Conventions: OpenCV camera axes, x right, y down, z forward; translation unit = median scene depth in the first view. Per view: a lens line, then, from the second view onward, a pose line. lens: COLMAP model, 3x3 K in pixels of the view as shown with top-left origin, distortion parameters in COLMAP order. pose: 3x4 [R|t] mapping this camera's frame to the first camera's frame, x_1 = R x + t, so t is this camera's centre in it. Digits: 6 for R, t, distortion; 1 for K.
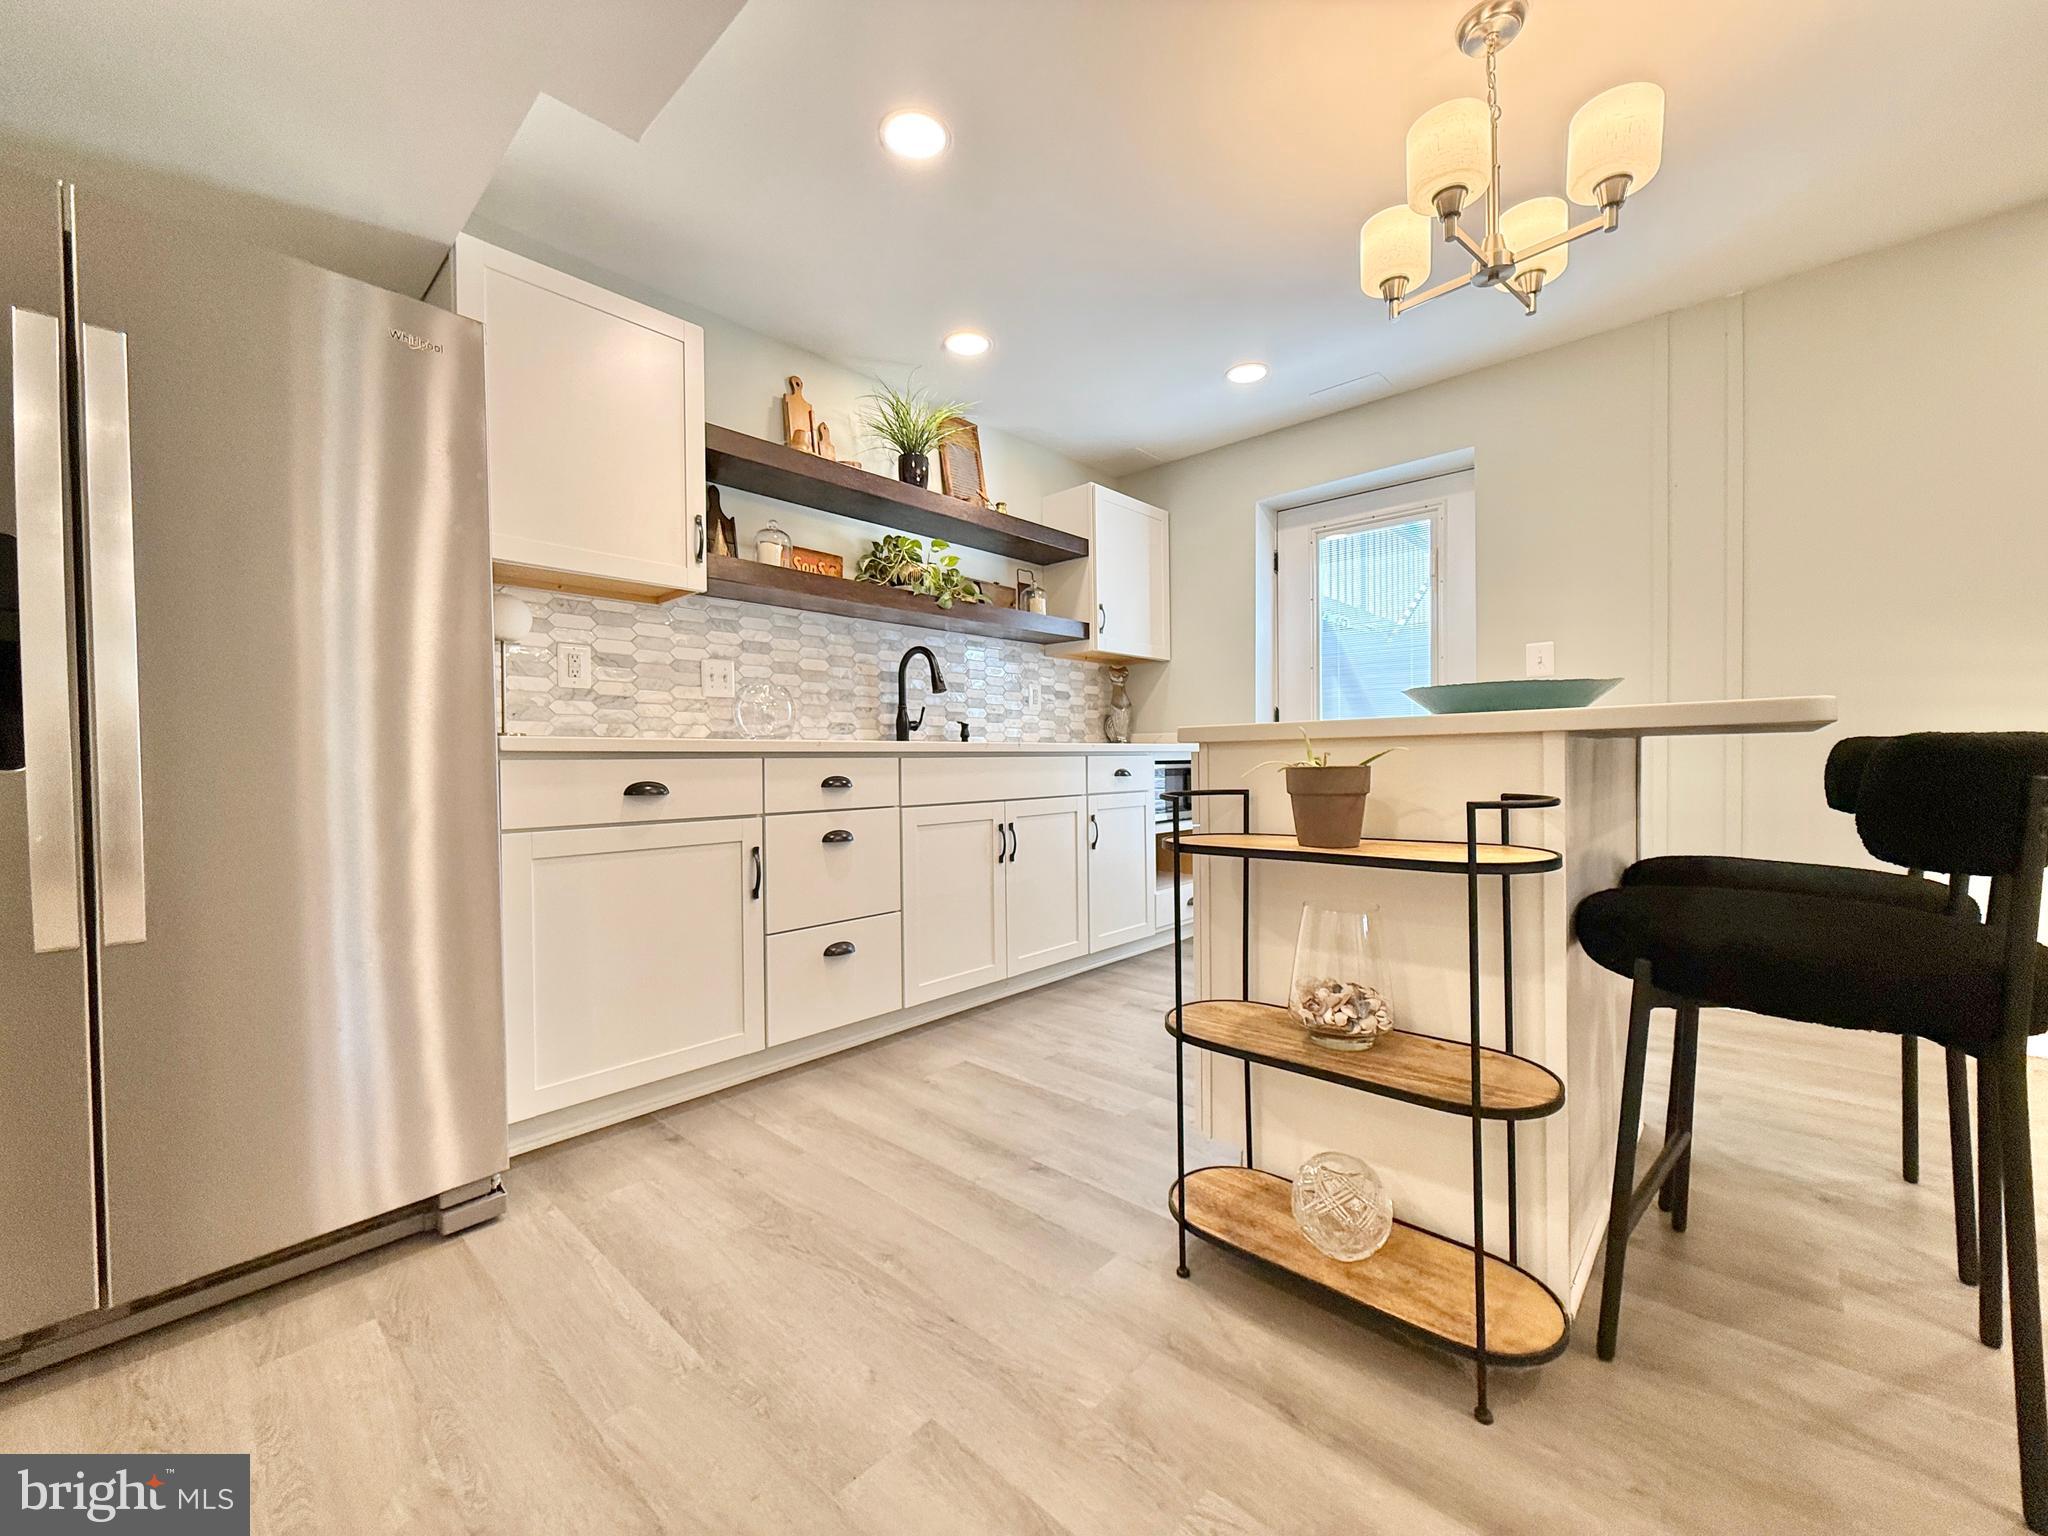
lens RADIAL K [[817.7, 0, 1022.5], [0, 817.7, 763.3], [0, 0, 1]] dist [0.001210, 0.000218]
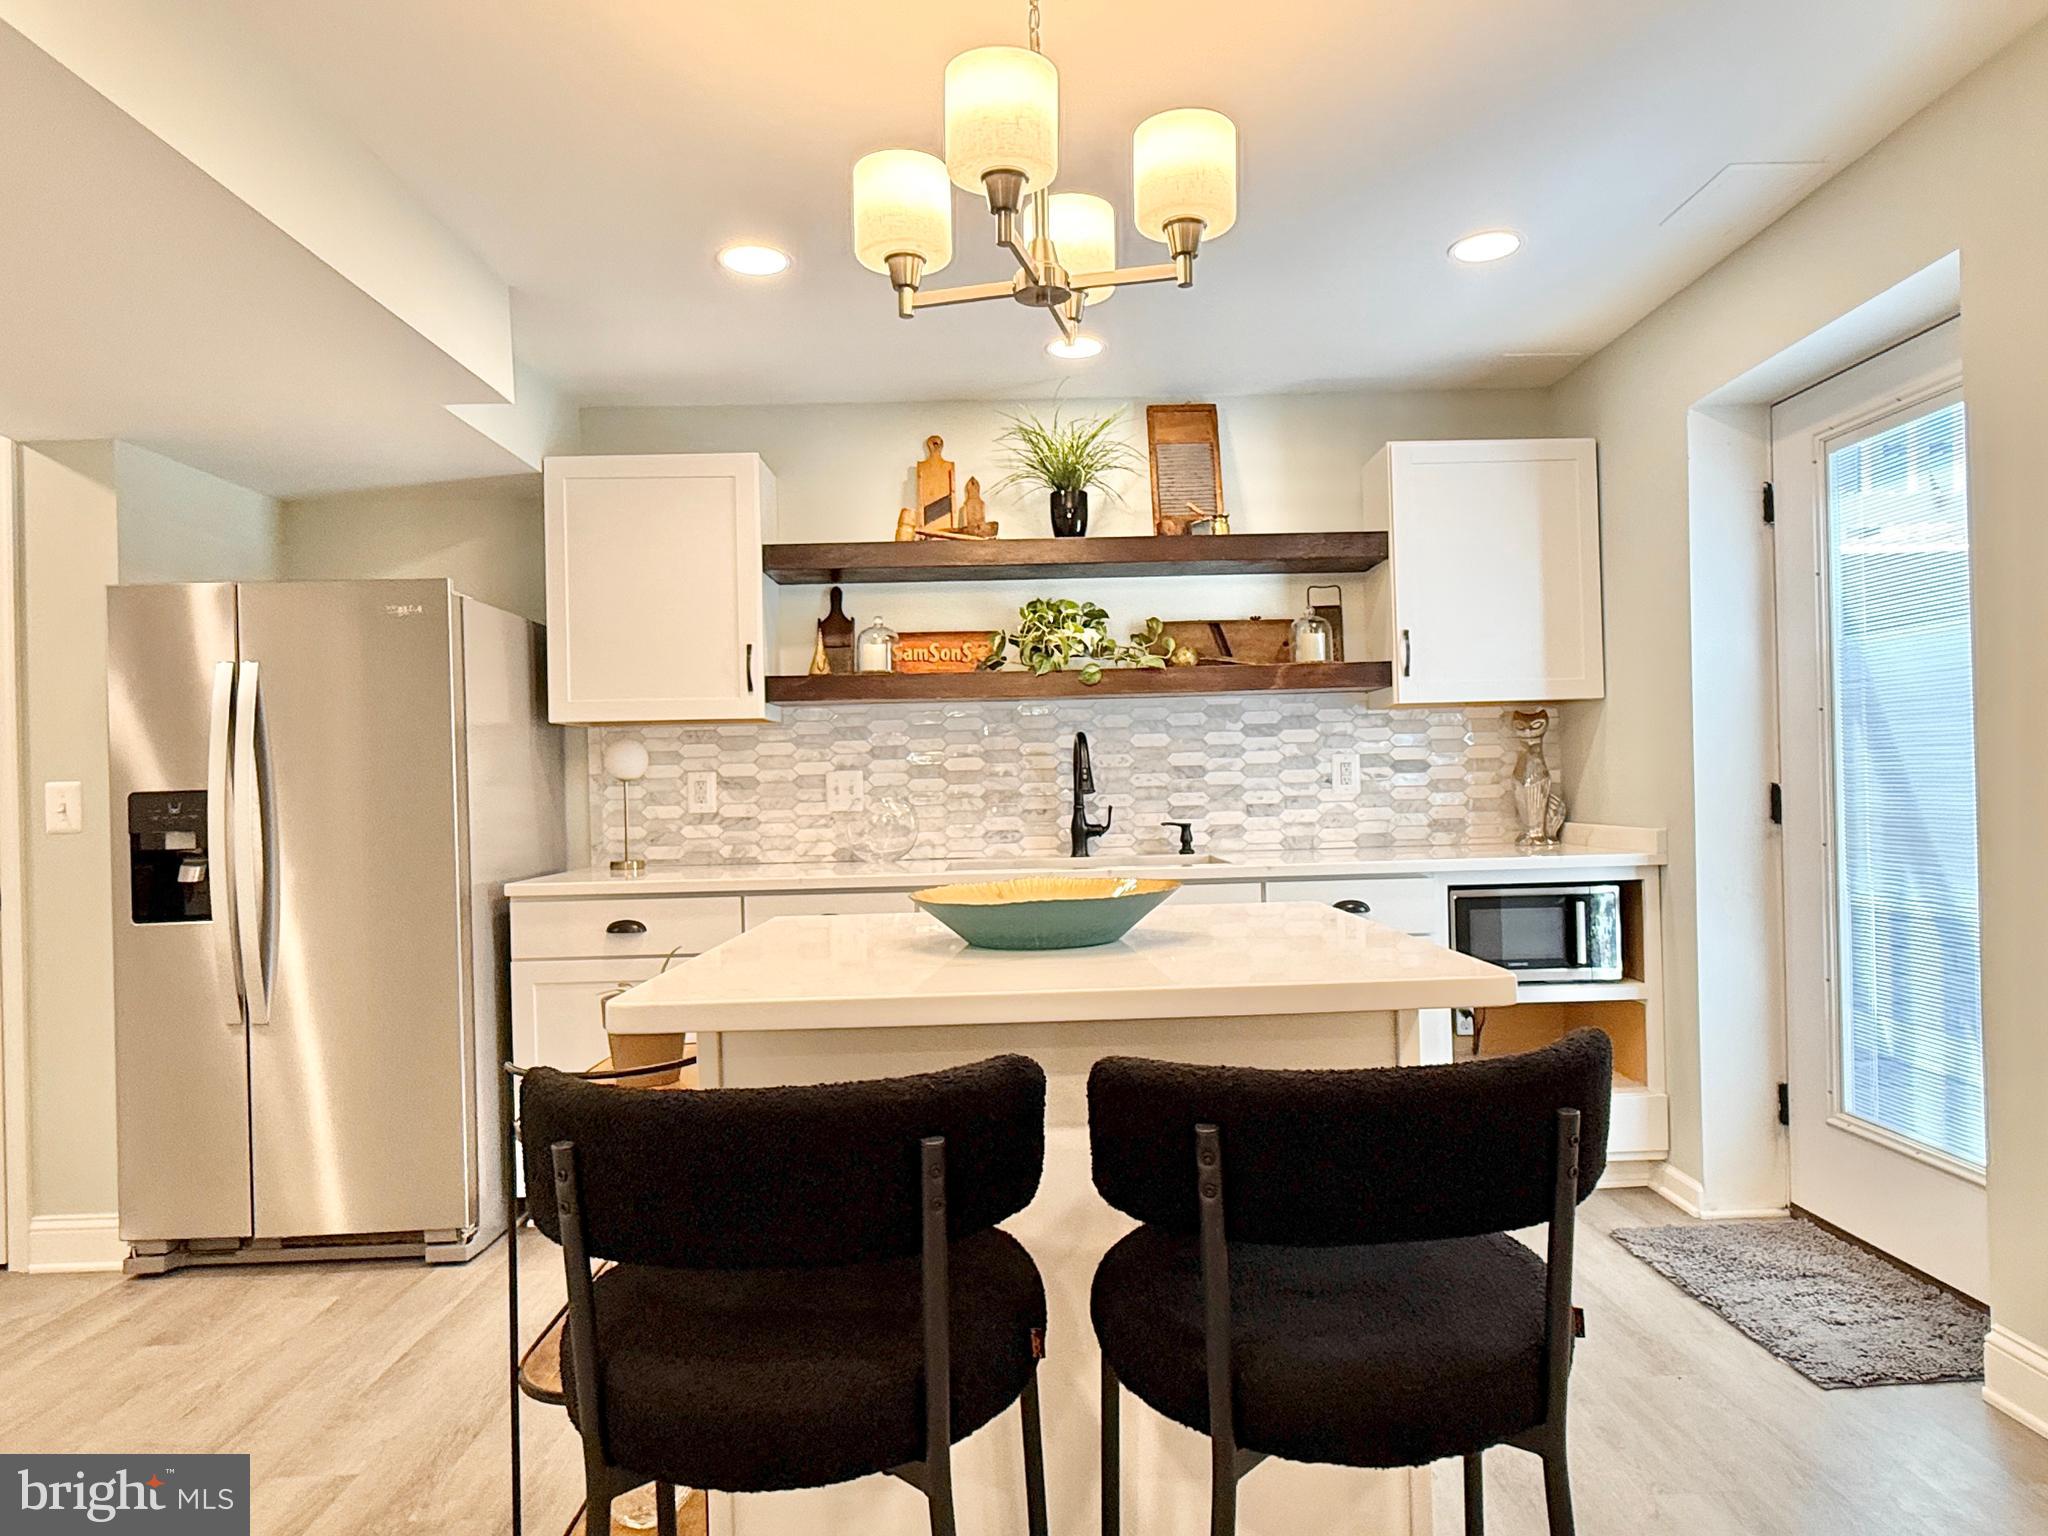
lens RADIAL K [[1262.0, 0, 1026.0], [0, 1262.0, 776.2], [0, 0, 1]] dist [0.003389, 0.001025]
pose [[0.693251, -0.013079, -0.720577, 0.787119], [0.014767, 0.999883, -0.003942, -0.108015], [0.720545, -0.007908, 0.693363, 0.141491]]
